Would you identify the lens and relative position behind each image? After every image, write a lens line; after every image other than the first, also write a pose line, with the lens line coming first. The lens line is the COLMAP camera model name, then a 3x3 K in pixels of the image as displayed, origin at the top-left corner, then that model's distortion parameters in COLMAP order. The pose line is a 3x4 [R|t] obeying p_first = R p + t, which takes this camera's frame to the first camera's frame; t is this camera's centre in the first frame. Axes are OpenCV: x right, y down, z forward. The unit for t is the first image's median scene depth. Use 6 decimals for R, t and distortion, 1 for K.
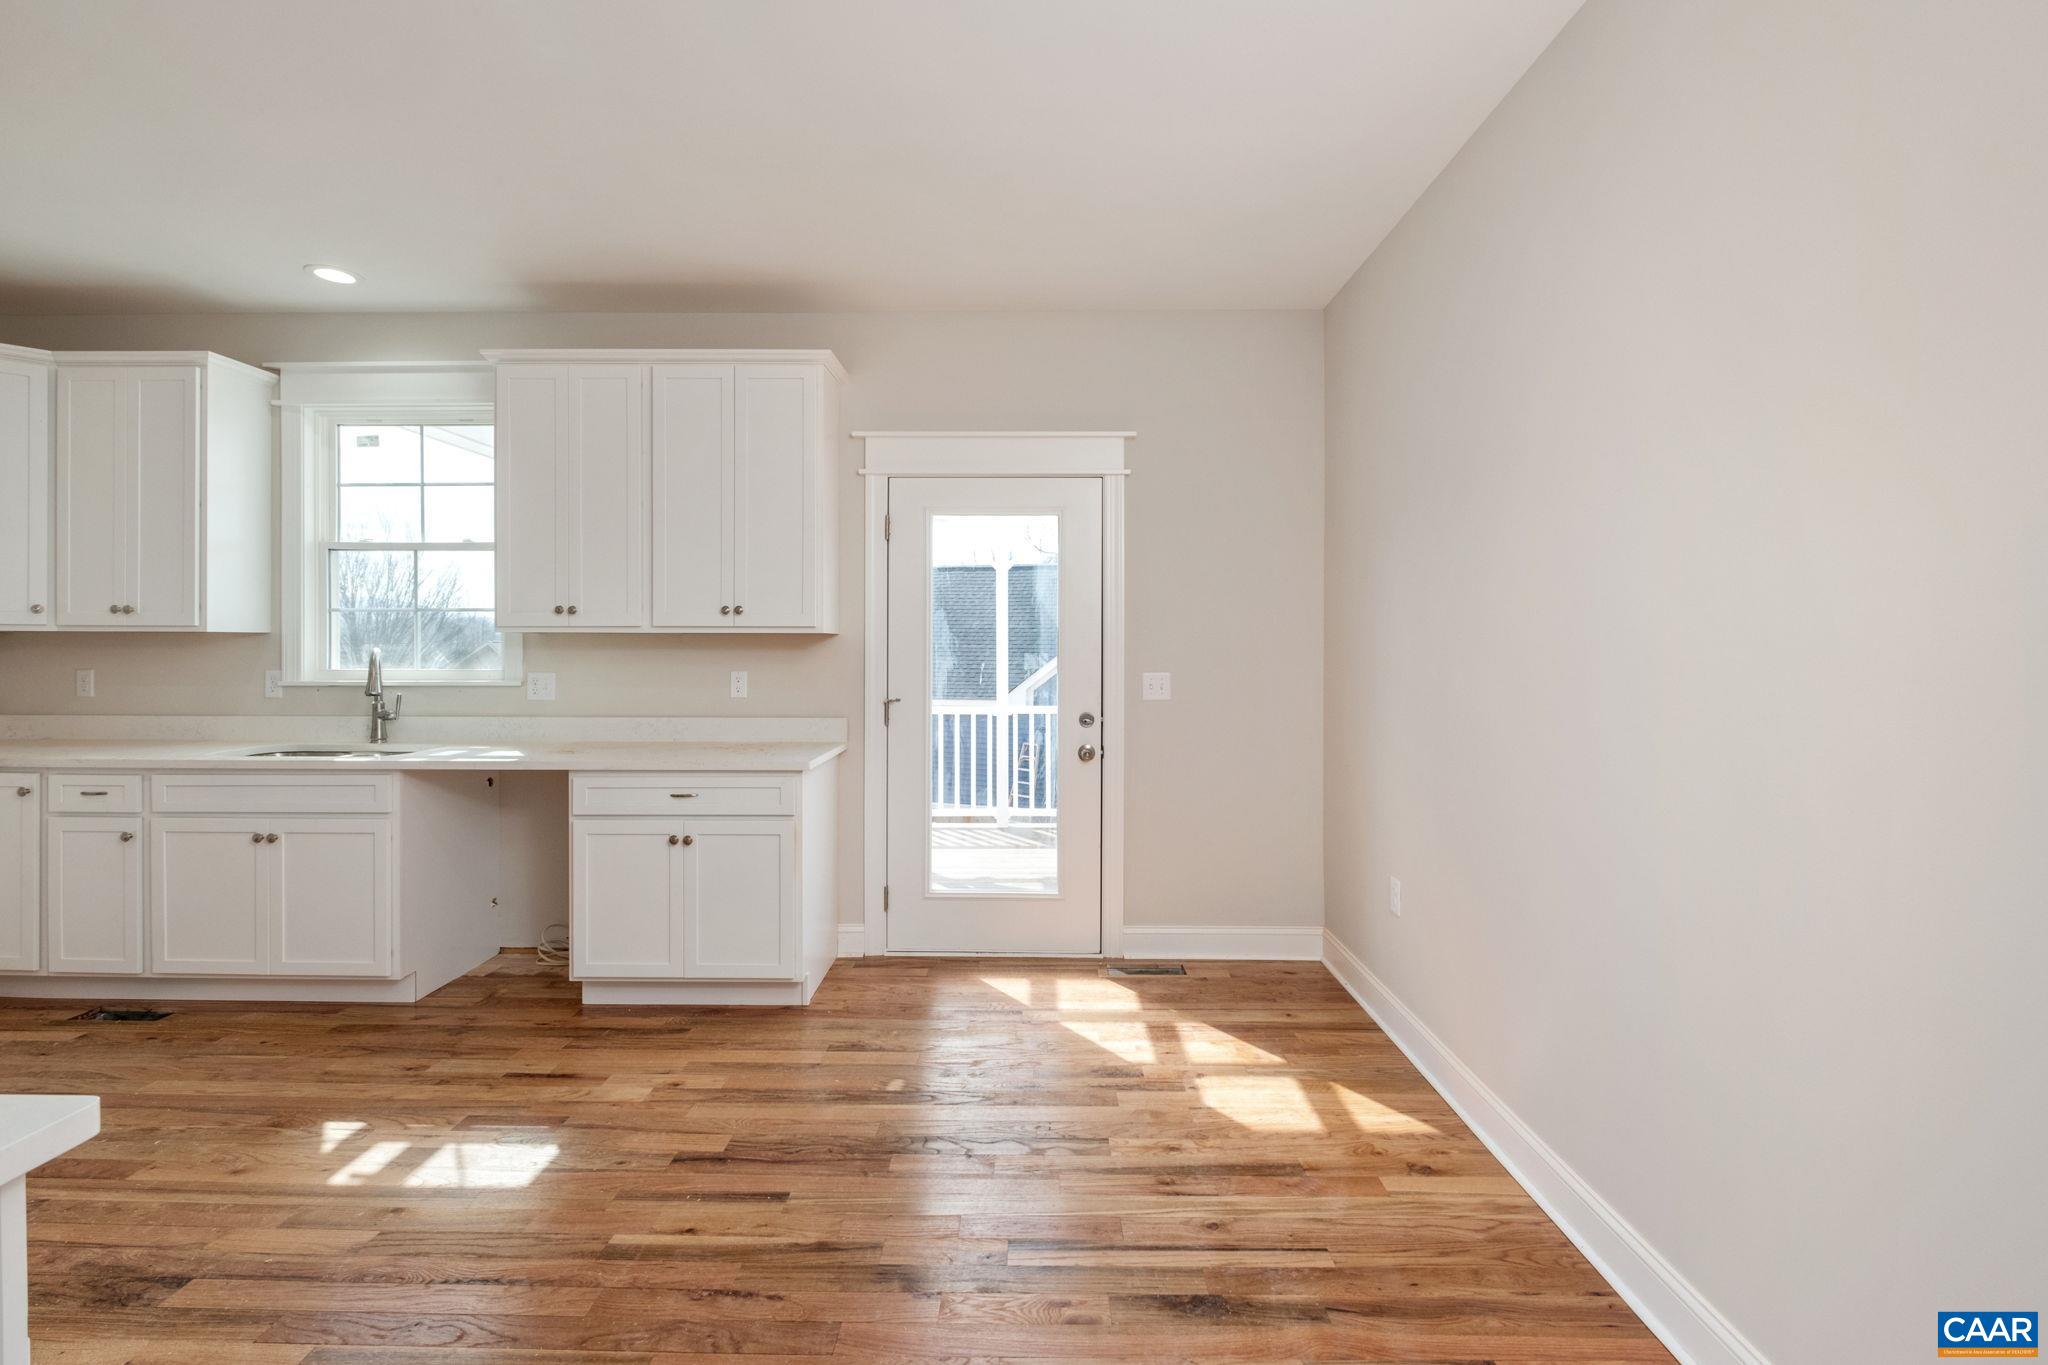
lens RADIAL K [[894.3, 0, 1033.9], [0, 894.3, 643.0], [0, 0, 1]] dist [-0.002697, 0.000098]
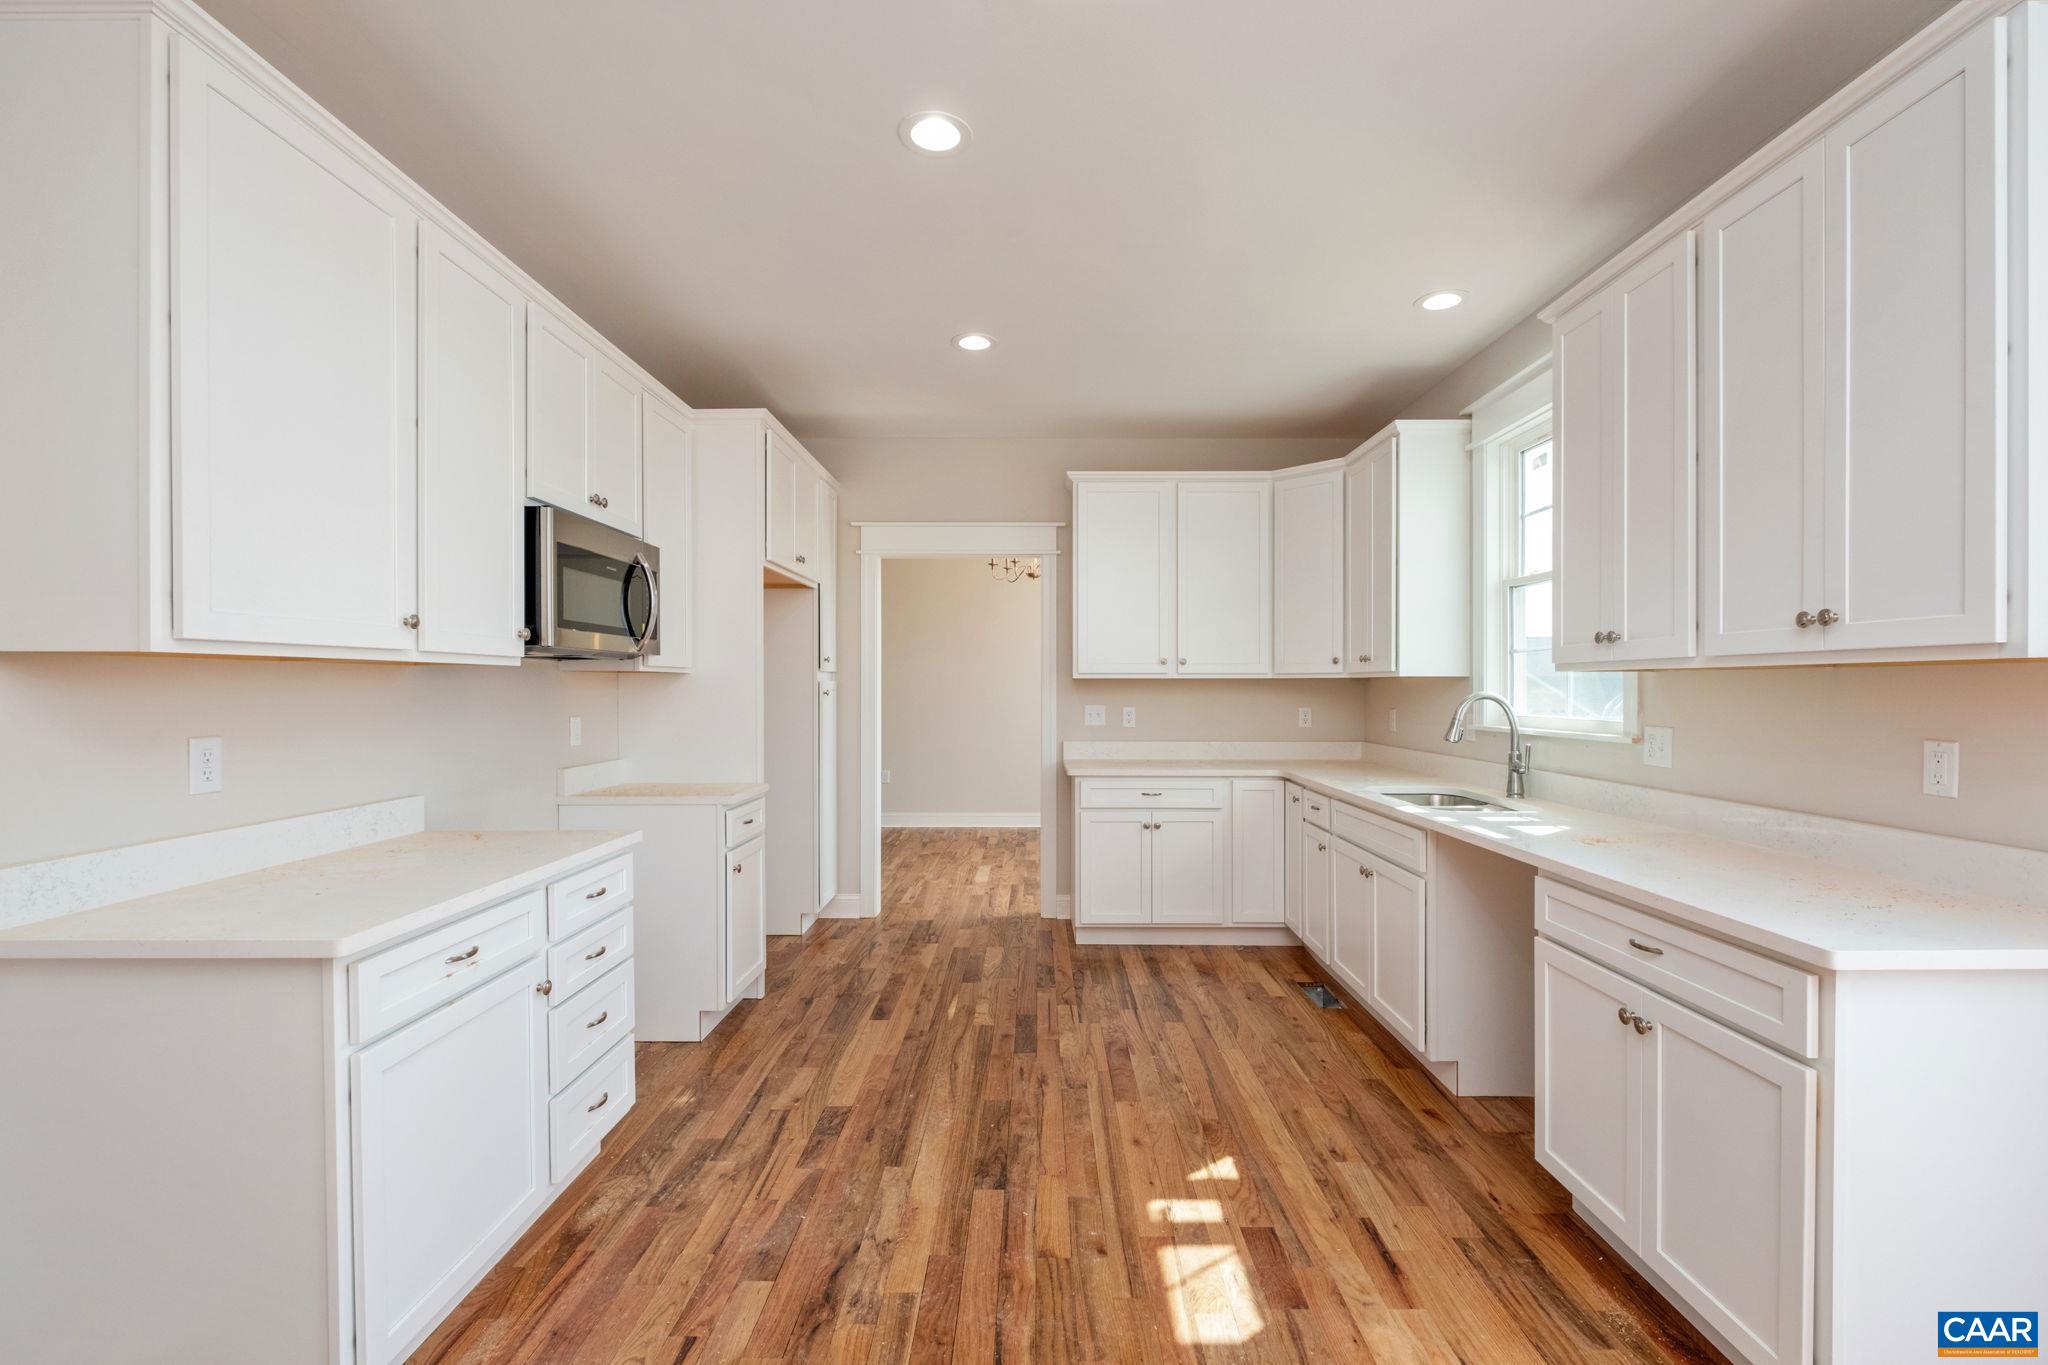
lens RADIAL K [[894.3, 0, 1027.0], [0, 894.3, 692.1], [0, 0, 1]] dist [-0.002697, 0.000098]
pose [[0.004595, 0.003436, -0.999984, 0.188624], [0.000395, 0.999994, 0.003438, 0.002874], [0.999989, -0.000411, 0.004593, 0.605499]]
